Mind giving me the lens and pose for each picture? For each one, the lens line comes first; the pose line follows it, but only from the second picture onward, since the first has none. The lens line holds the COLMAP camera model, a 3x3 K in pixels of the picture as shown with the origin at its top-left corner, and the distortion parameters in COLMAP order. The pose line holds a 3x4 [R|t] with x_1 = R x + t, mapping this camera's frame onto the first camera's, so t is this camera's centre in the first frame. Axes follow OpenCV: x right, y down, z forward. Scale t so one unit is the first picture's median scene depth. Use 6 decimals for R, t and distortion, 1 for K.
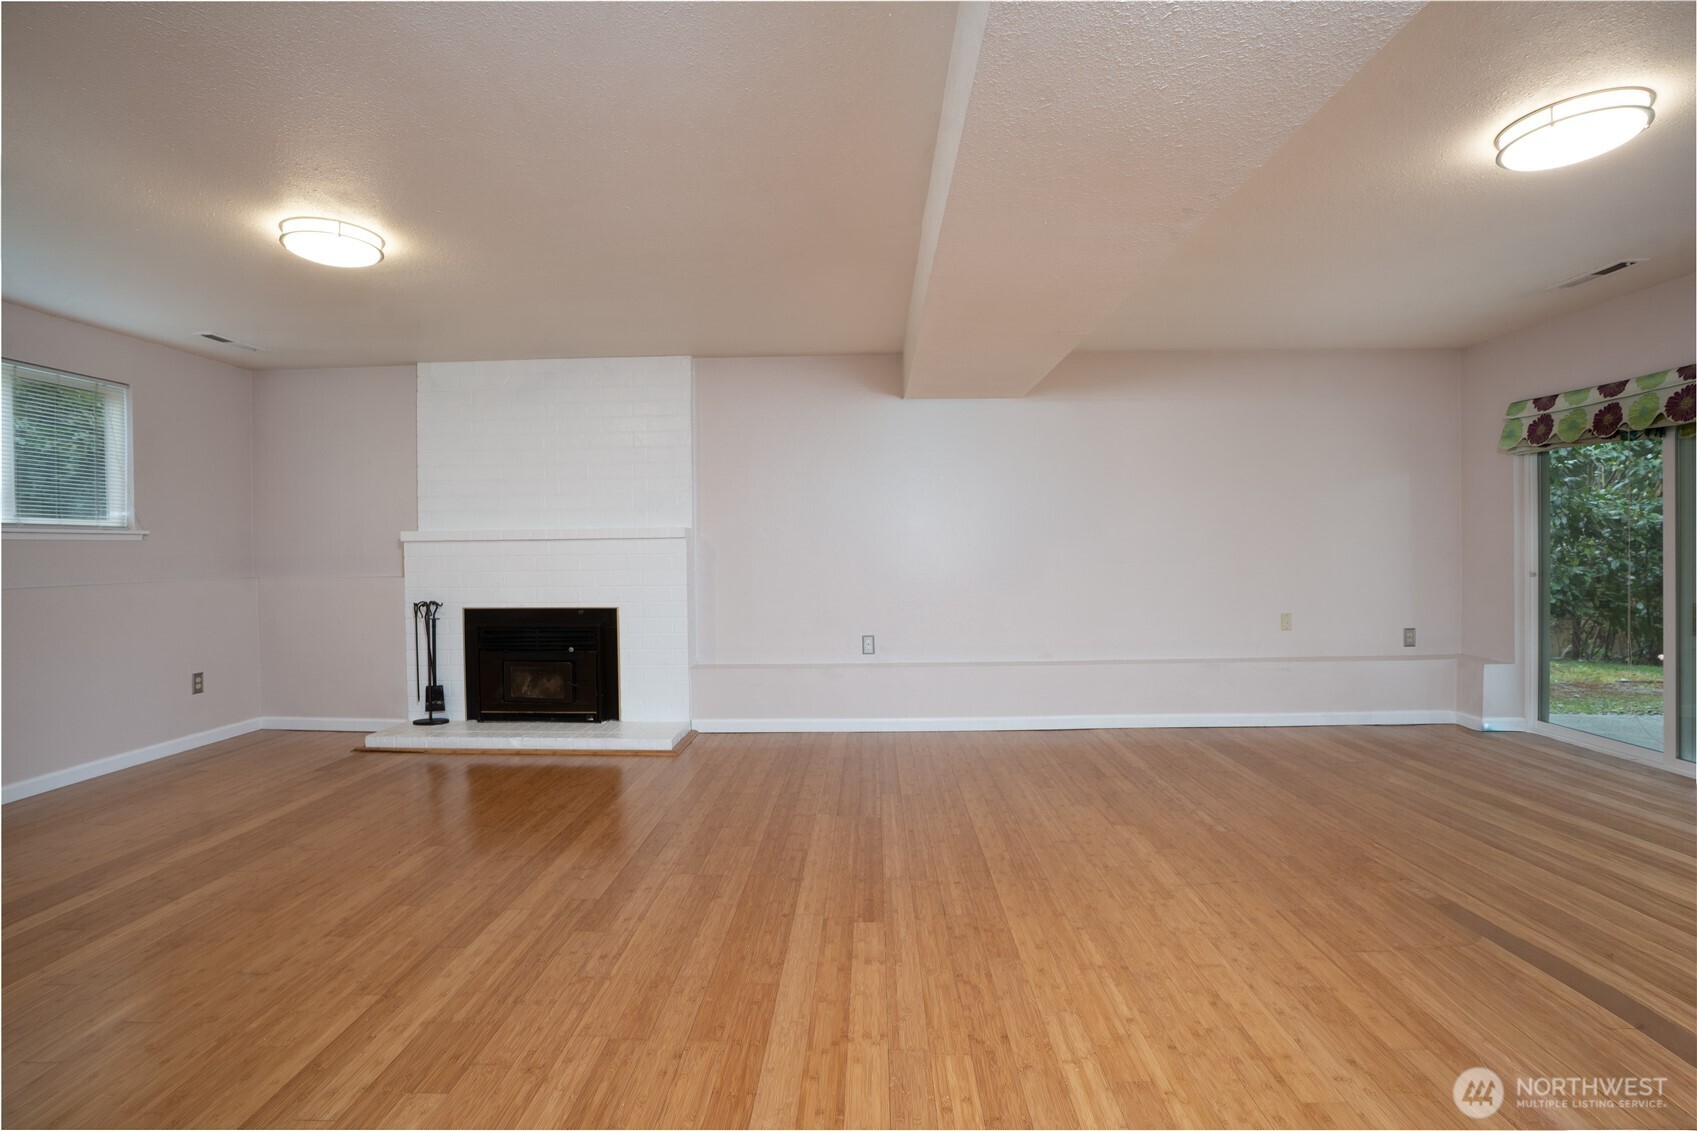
lens RADIAL K [[777.7, 0, 848.5], [0, 777.7, 558.3], [0, 0, 1]] dist [-0.034411, 0.001782]
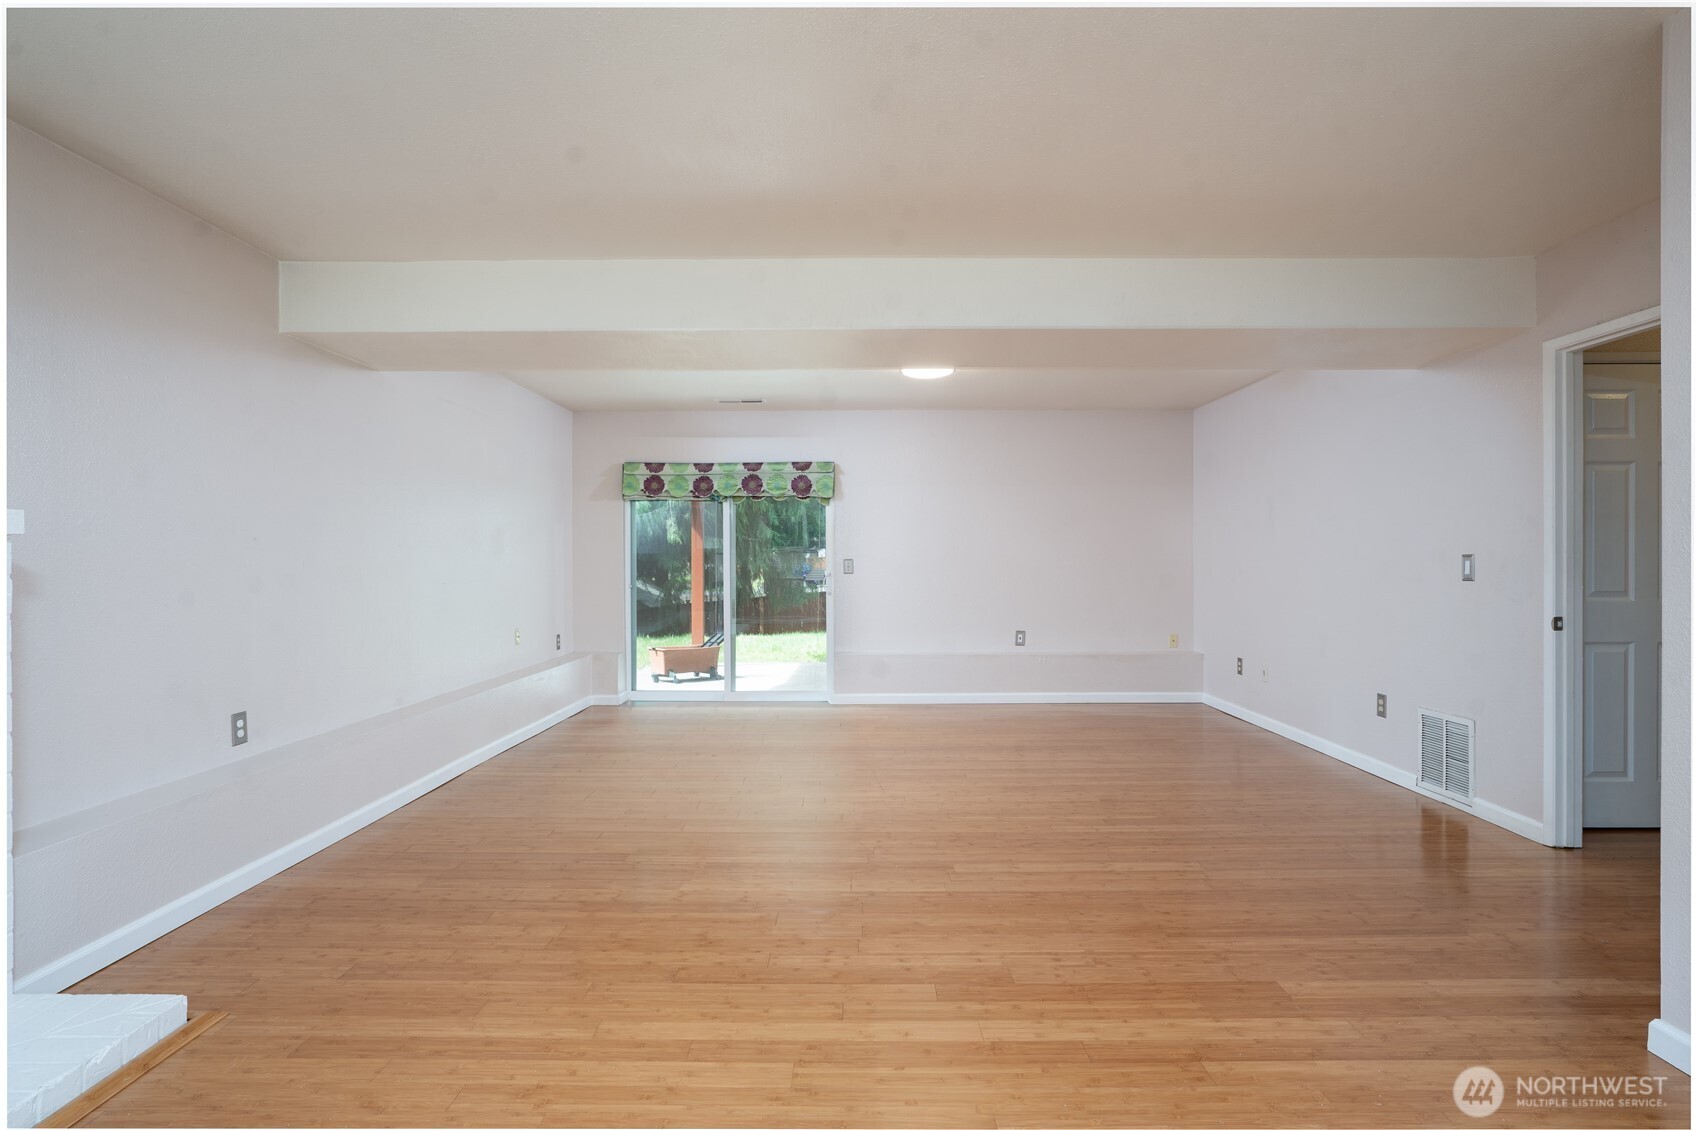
lens RADIAL K [[872.4, 0, 847.2], [0, 872.4, 570.4], [0, 0, 1]] dist [-0.045642, -0.001786]
pose [[-0.026597, 0.004314, 0.999637, -1.175604], [0.013043, 0.999907, -0.003968, 0.006219], [-0.999561, 0.012933, -0.026651, 1.055976]]
